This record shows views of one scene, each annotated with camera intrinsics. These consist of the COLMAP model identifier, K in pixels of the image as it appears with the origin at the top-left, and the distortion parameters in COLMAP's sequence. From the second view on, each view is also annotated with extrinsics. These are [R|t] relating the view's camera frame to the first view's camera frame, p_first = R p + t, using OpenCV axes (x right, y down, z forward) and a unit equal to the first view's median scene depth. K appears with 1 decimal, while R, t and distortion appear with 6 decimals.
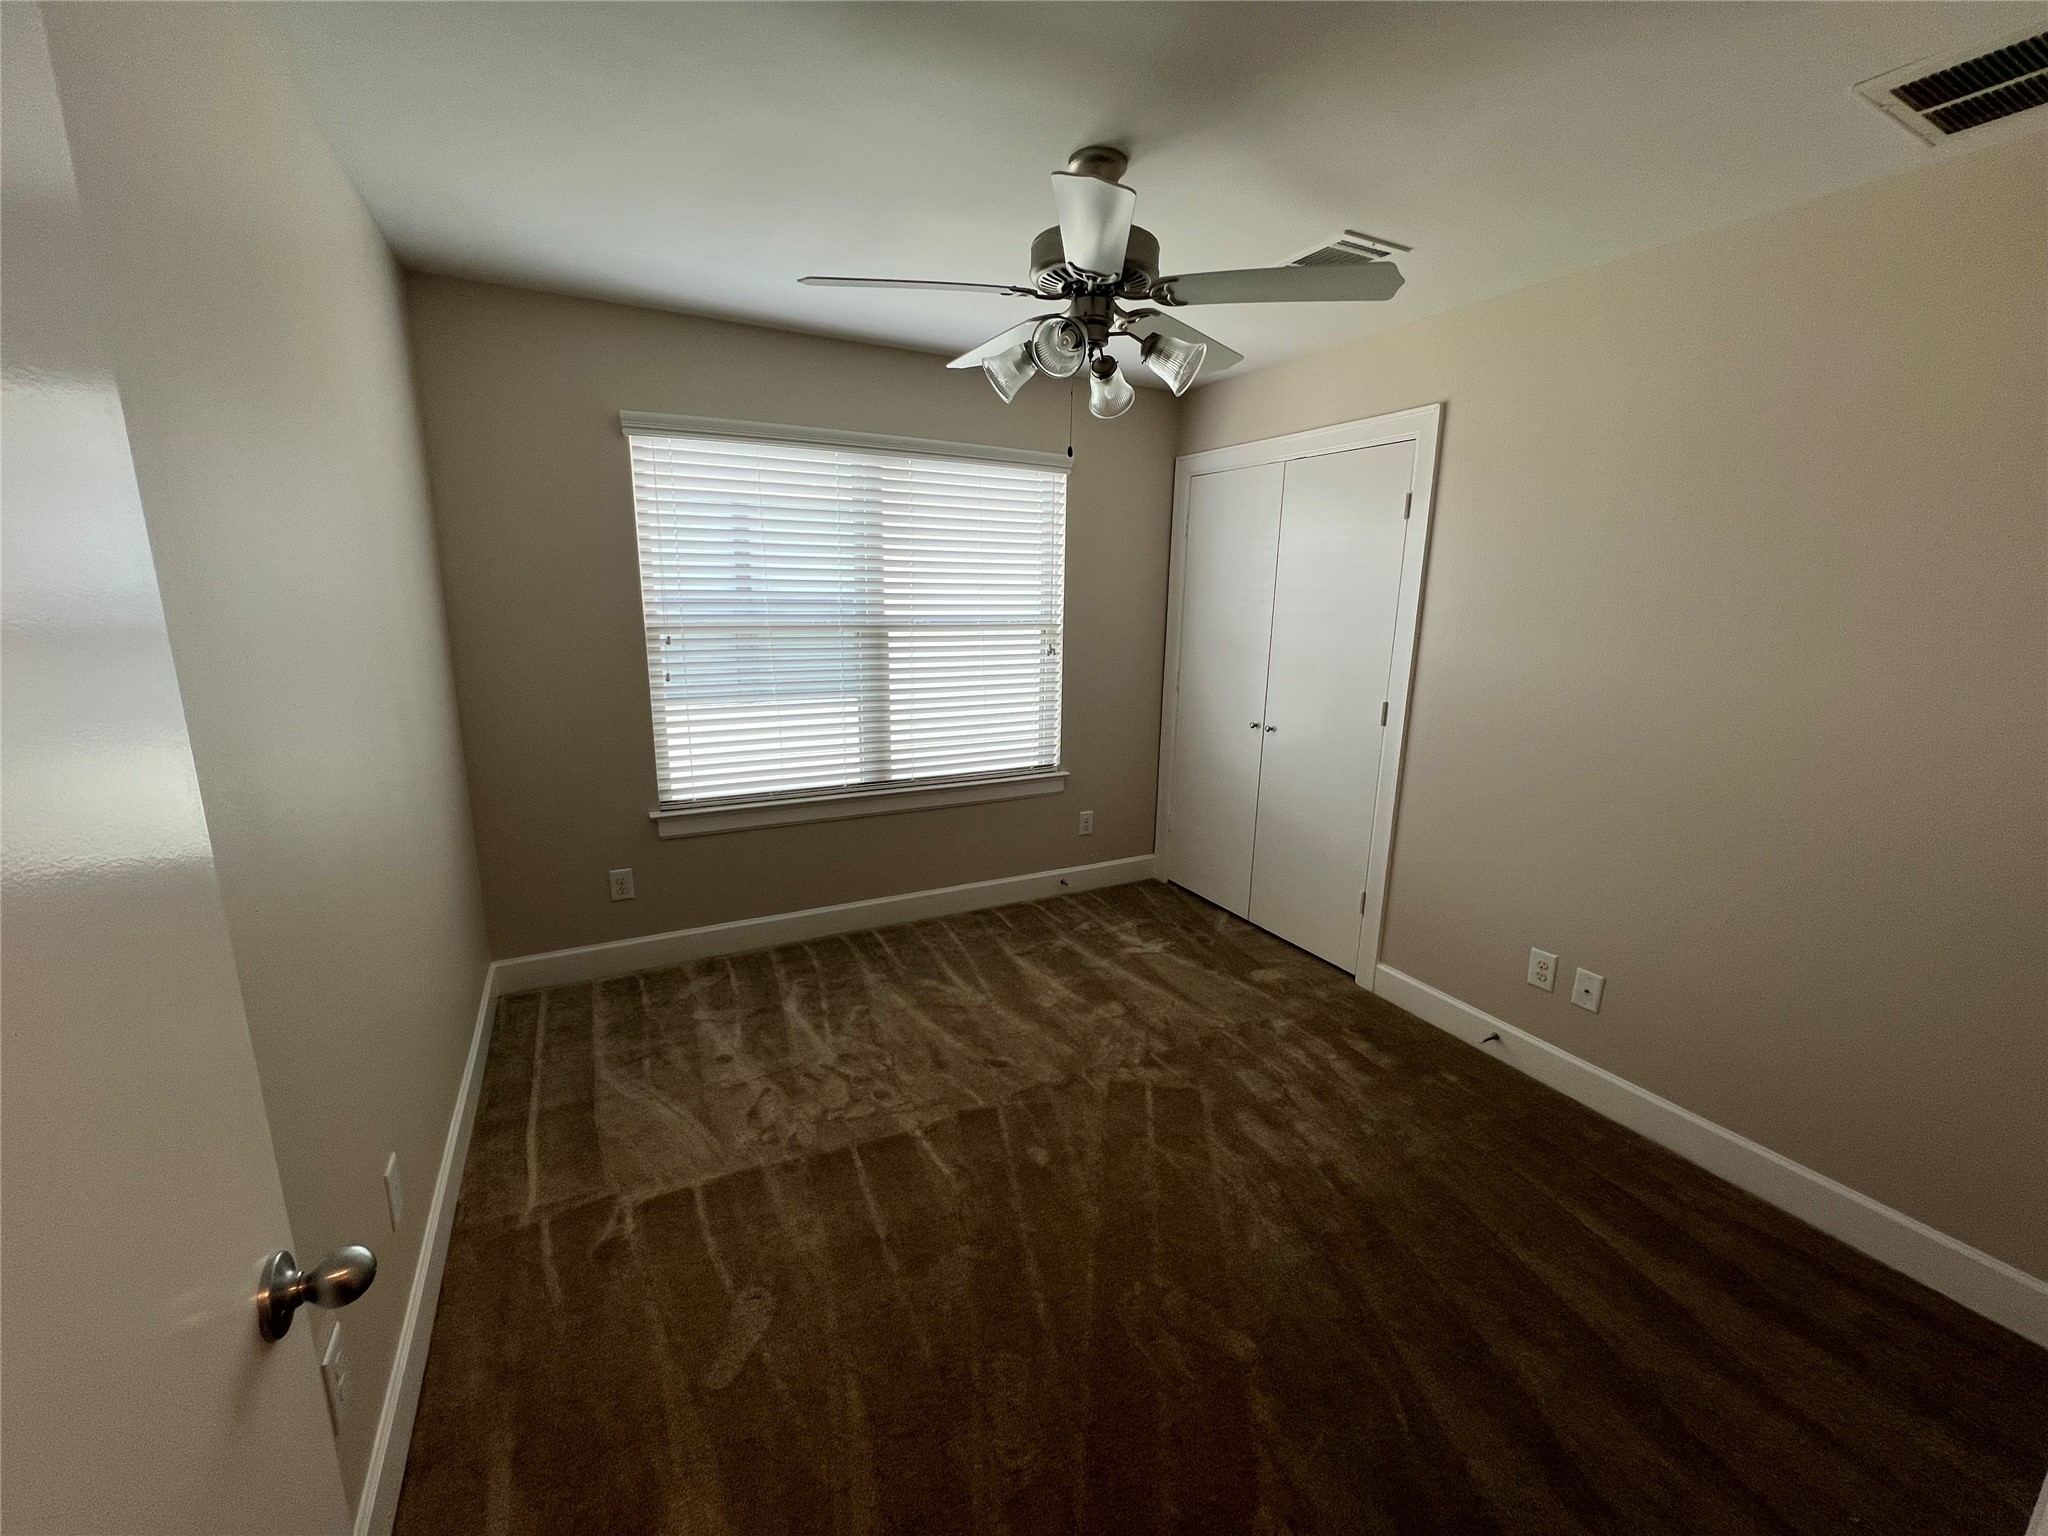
lens RADIAL K [[817.2, 0, 1027.5], [0, 817.2, 775.9], [0, 0, 1]] dist [-0.002643, 0.000678]
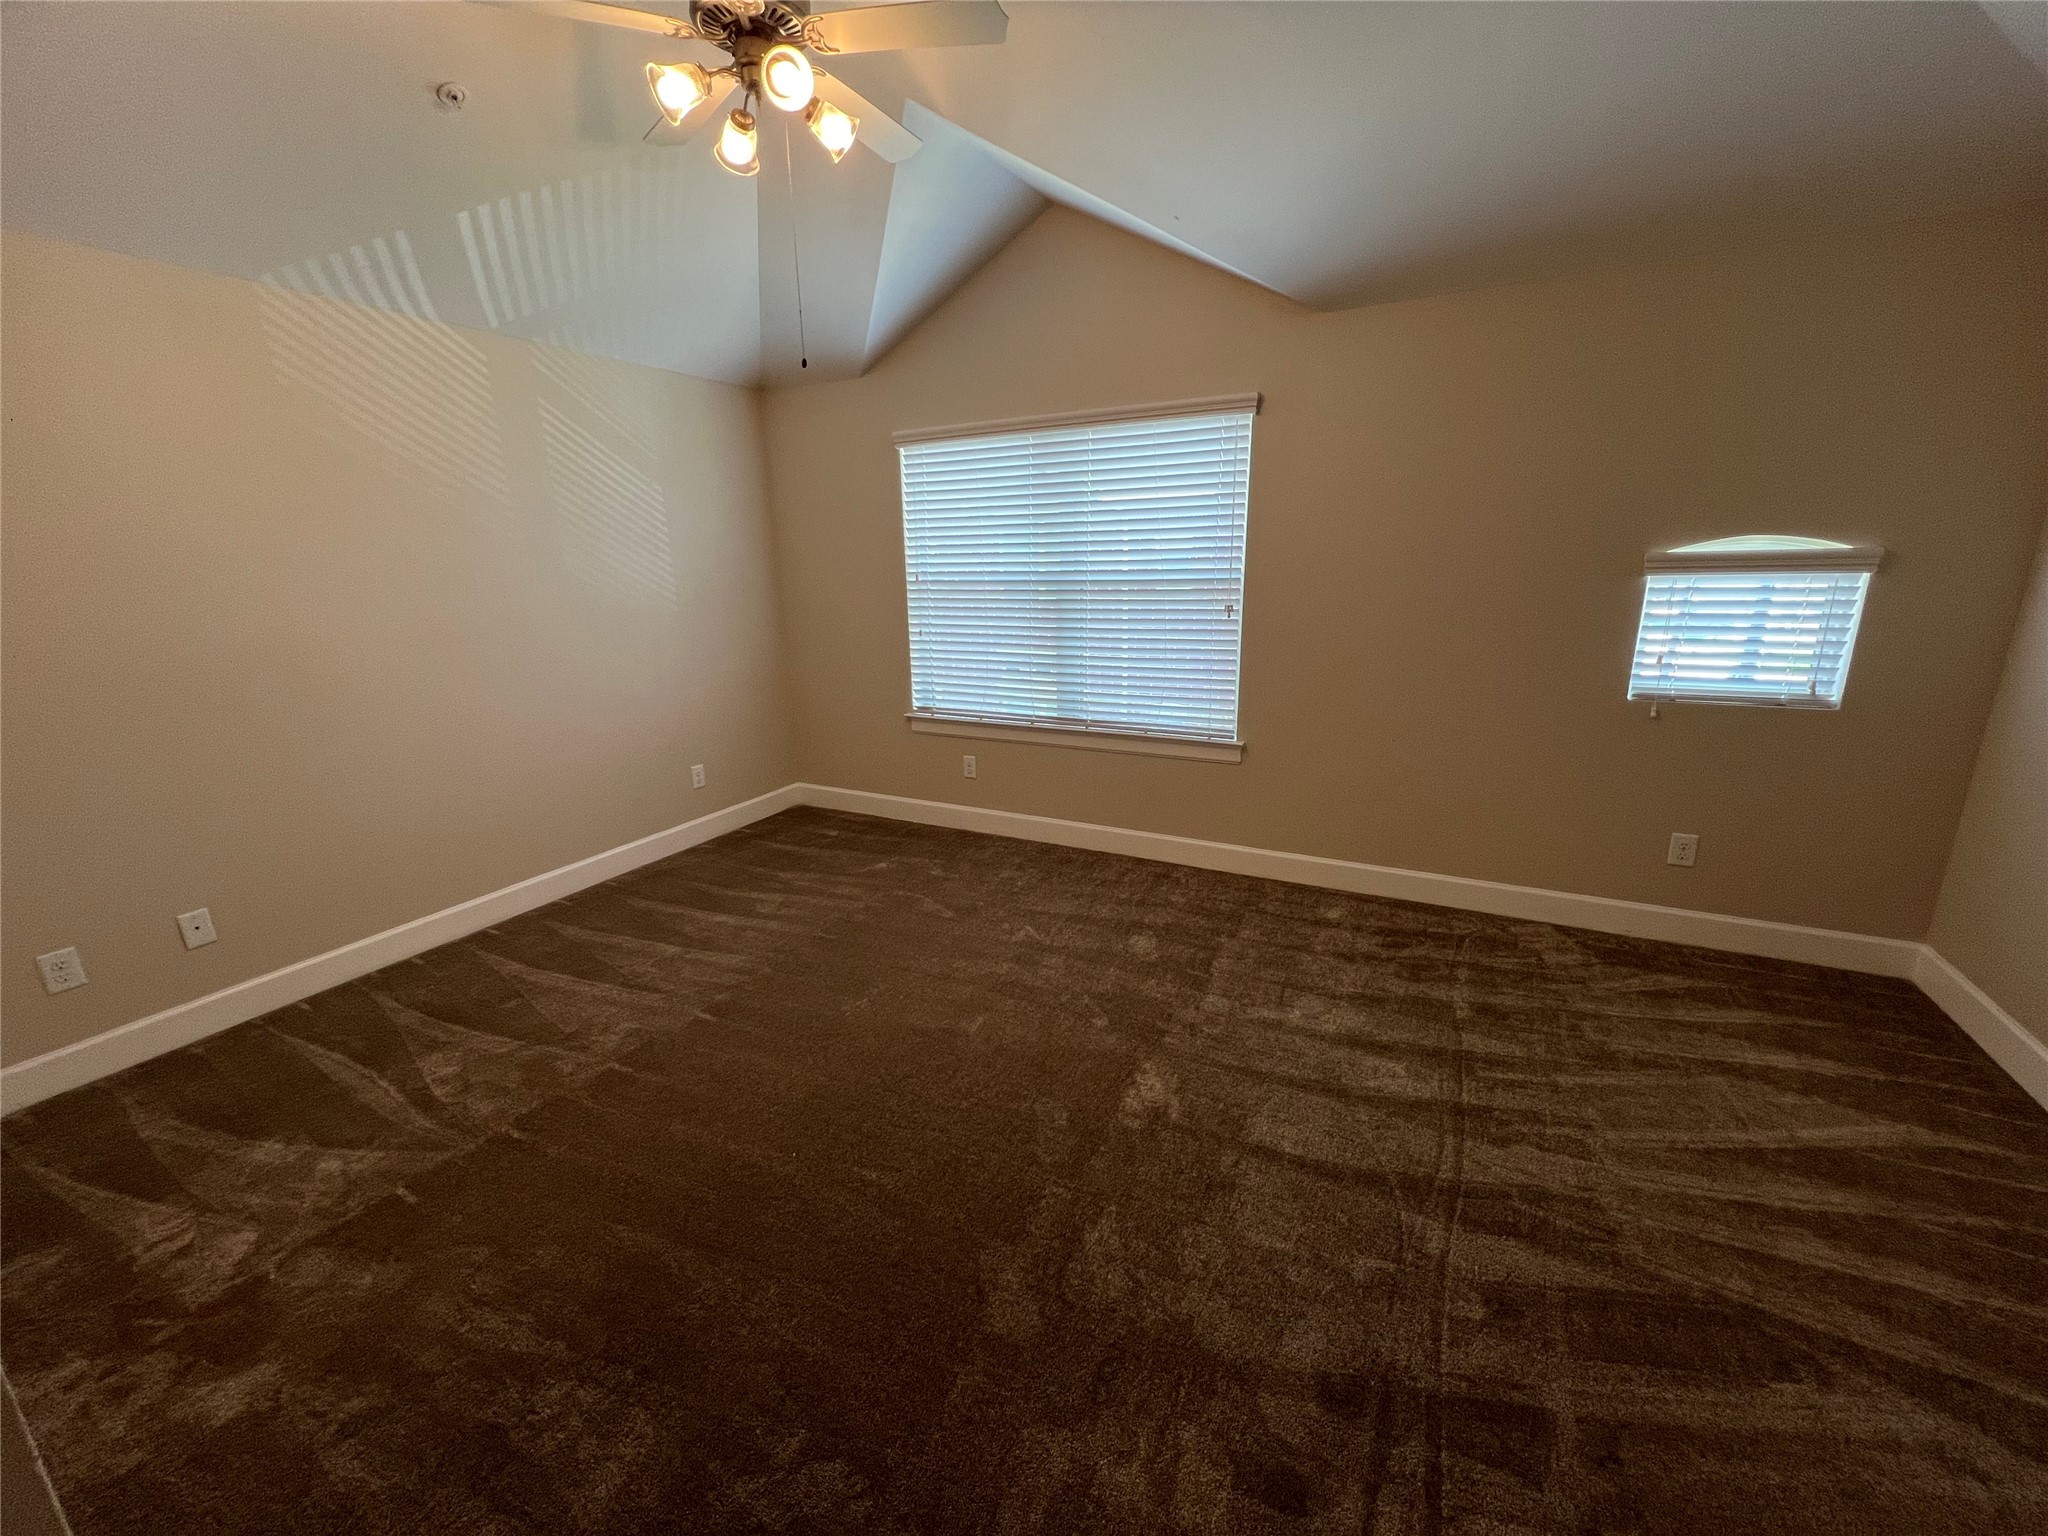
lens RADIAL K [[817.2, 0, 1026.9], [0, 817.2, 758.9], [0, 0, 1]] dist [-0.002643, 0.000678]
pose [[0.581519, 0.169840, -0.795607, 0.768012], [-0.155950, 0.983101, 0.095879, -0.043354], [0.798445, 0.068320, 0.598178, 0.311991]]
